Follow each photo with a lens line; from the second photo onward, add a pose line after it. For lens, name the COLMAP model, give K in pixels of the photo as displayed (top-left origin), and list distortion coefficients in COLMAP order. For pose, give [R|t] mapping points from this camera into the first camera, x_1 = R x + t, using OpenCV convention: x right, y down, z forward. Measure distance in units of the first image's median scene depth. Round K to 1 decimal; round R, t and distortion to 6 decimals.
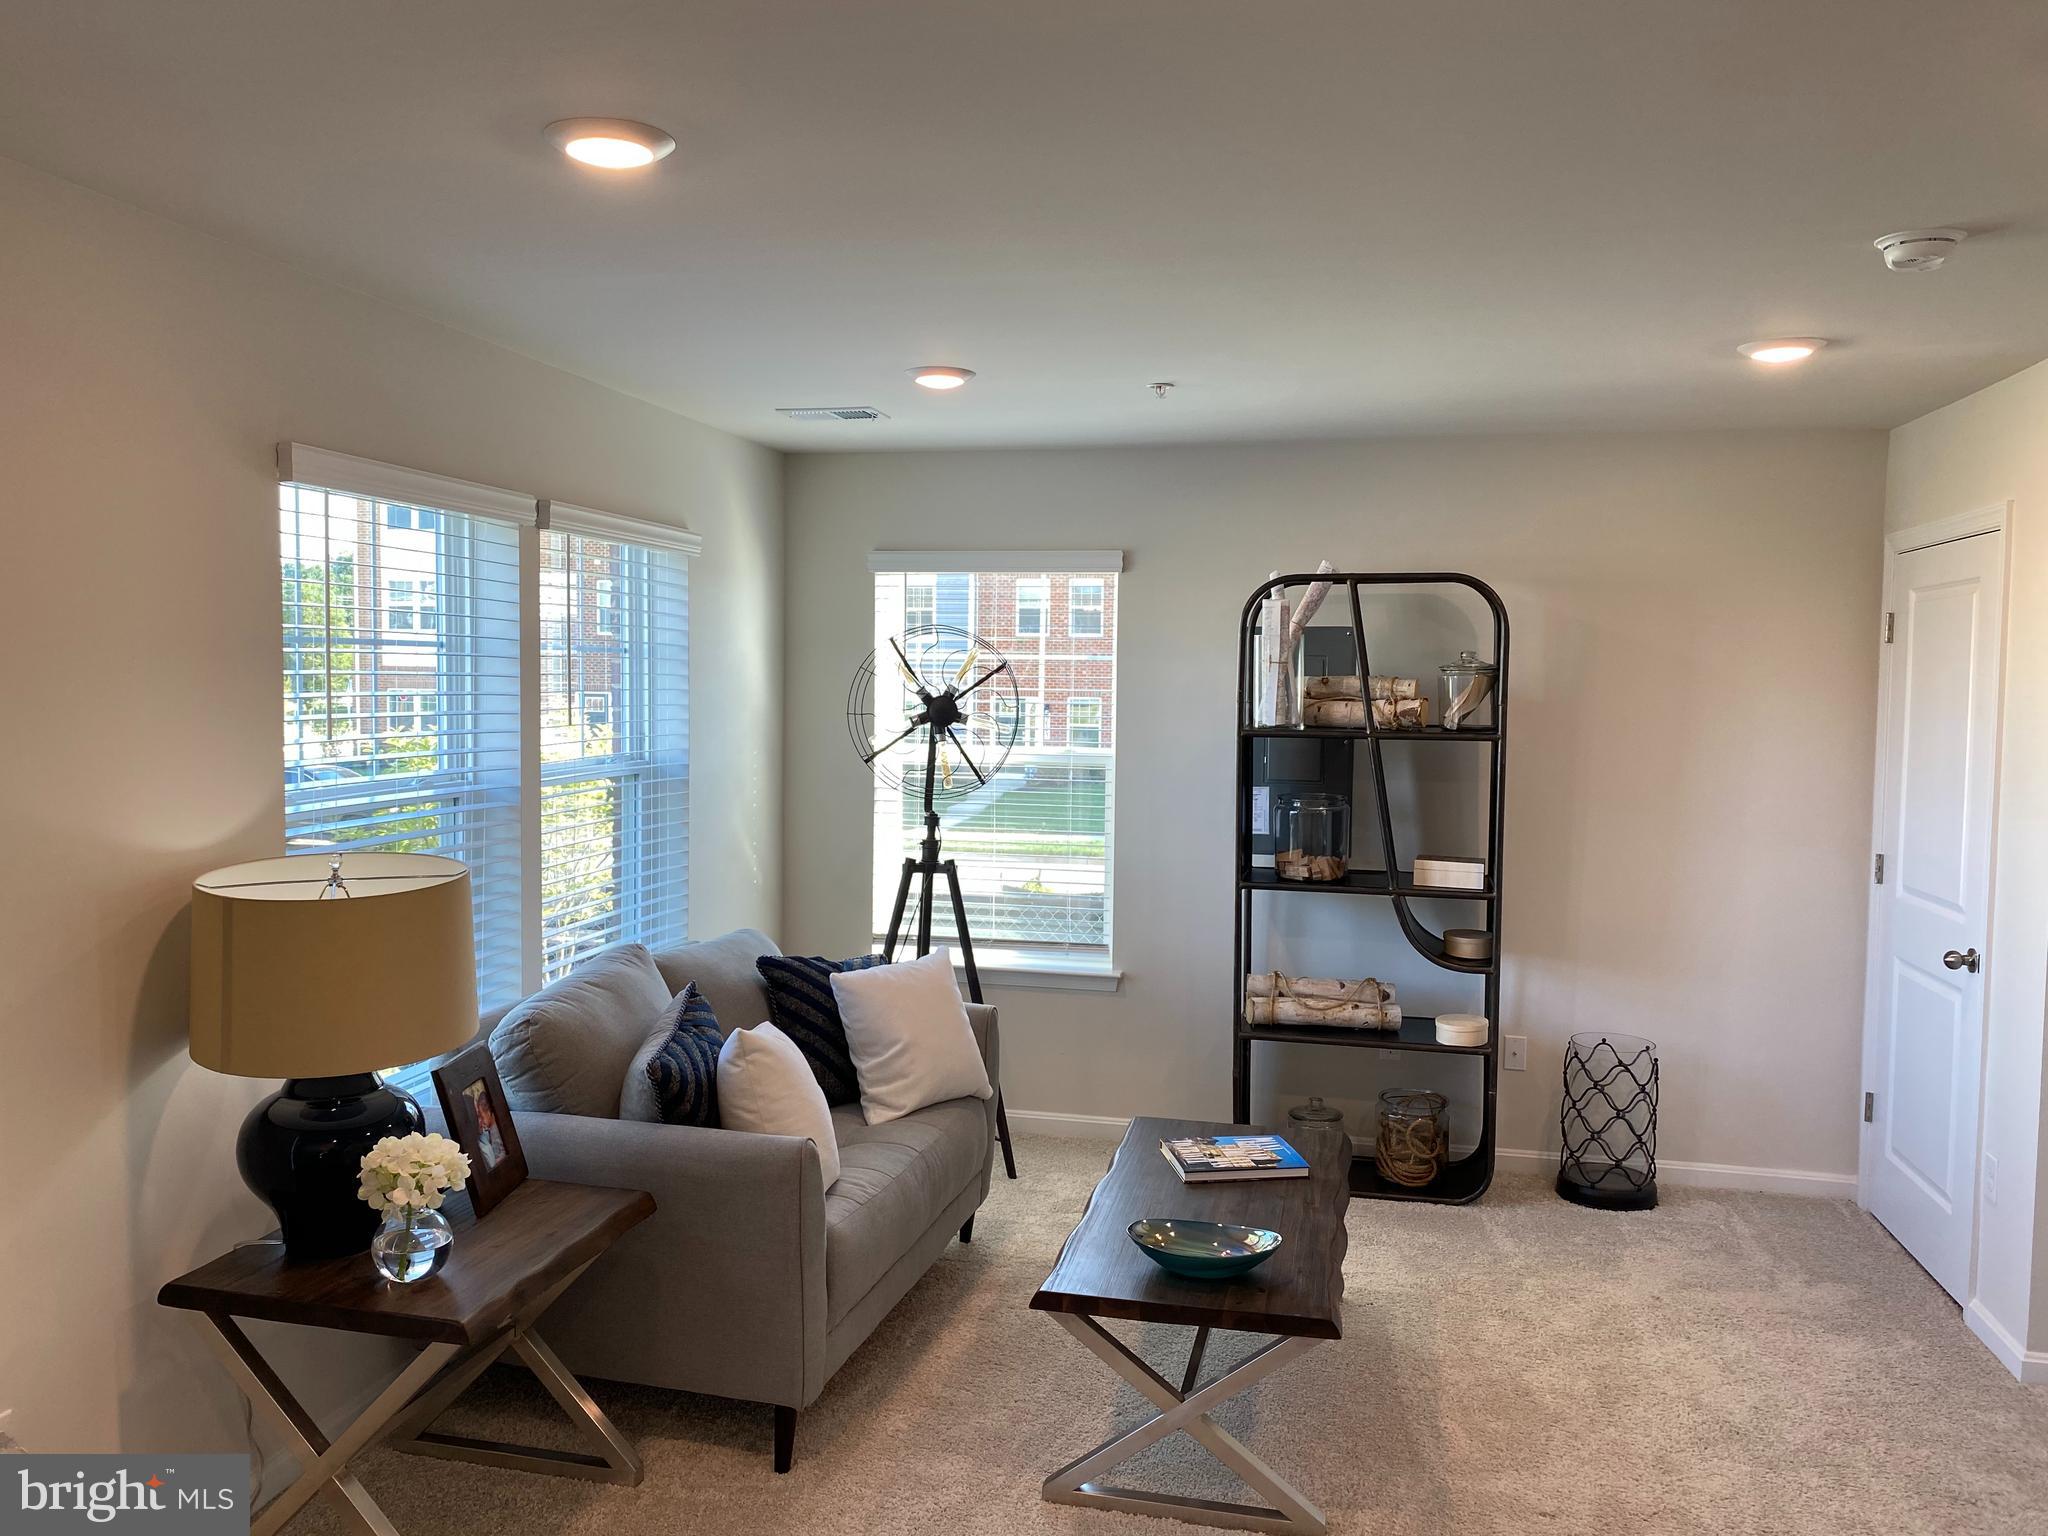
lens RADIAL K [[1564.9, 0, 1030.3], [0, 1564.9, 777.1], [0, 0, 1]] dist [0.045800, -0.040759]
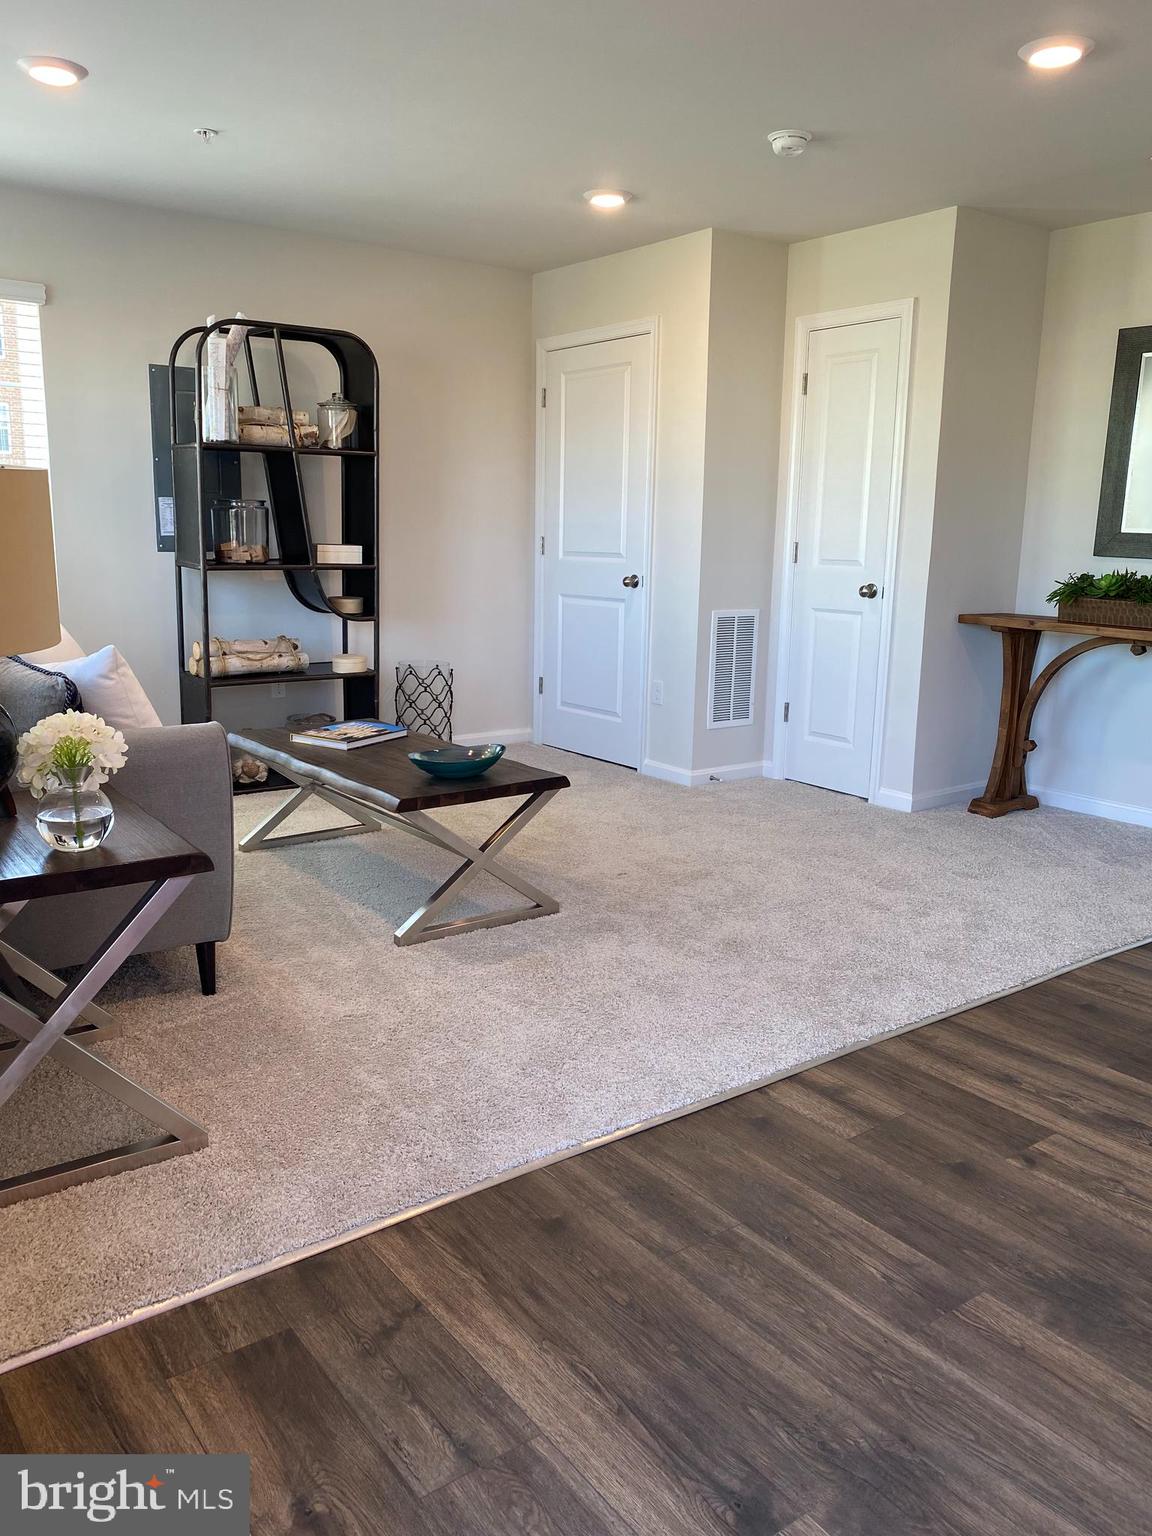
lens RADIAL K [[1173.7, 0, 570.0], [0, 1173.7, 762.7], [0, 0, 1]] dist [0.045800, -0.040759]
pose [[0.653383, -0.152170, 0.741576, -0.422148], [0.040747, 0.985238, 0.166268, 0.079321], [-0.755930, -0.078419, 0.649938, 0.130431]]
